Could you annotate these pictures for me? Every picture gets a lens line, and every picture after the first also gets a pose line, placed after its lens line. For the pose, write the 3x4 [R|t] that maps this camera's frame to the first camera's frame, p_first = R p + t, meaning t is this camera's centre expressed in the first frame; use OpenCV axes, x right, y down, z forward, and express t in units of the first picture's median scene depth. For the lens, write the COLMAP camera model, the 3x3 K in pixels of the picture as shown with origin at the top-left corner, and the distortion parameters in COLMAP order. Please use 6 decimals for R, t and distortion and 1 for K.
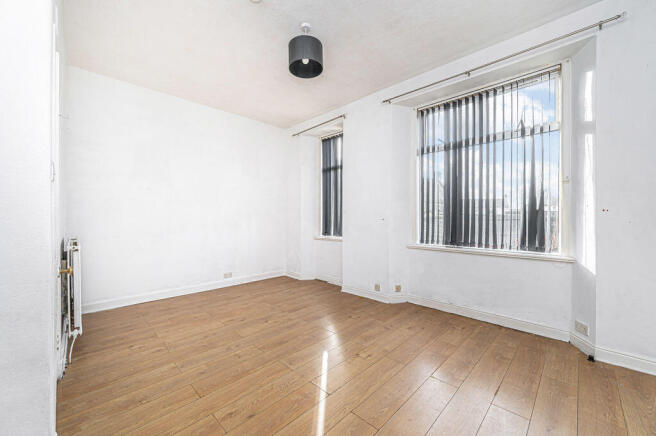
lens RADIAL K [[257.7, 0, 331.9], [0, 257.7, 217.4], [0, 0, 1]] dist [0.001617, -0.000134]
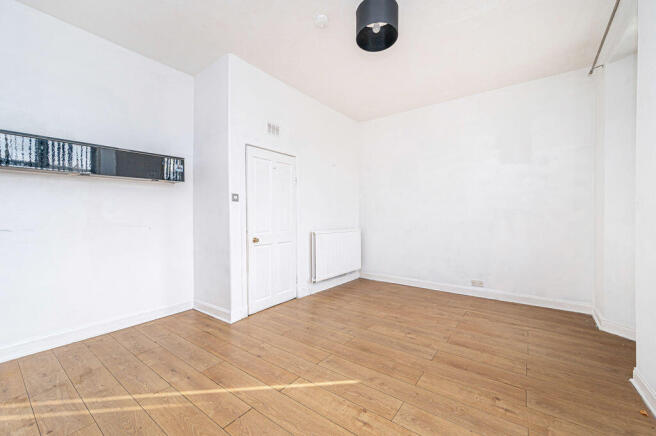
lens RADIAL K [[257.7, 0, 329.3], [0, 257.7, 216.9], [0, 0, 1]] dist [0.001617, -0.000134]
pose [[0.145523, -0.000820, -0.989354, 0.548665], [-0.000734, 0.999999, -0.000937, 0.004079], [0.989355, 0.000863, 0.145523, 0.564491]]
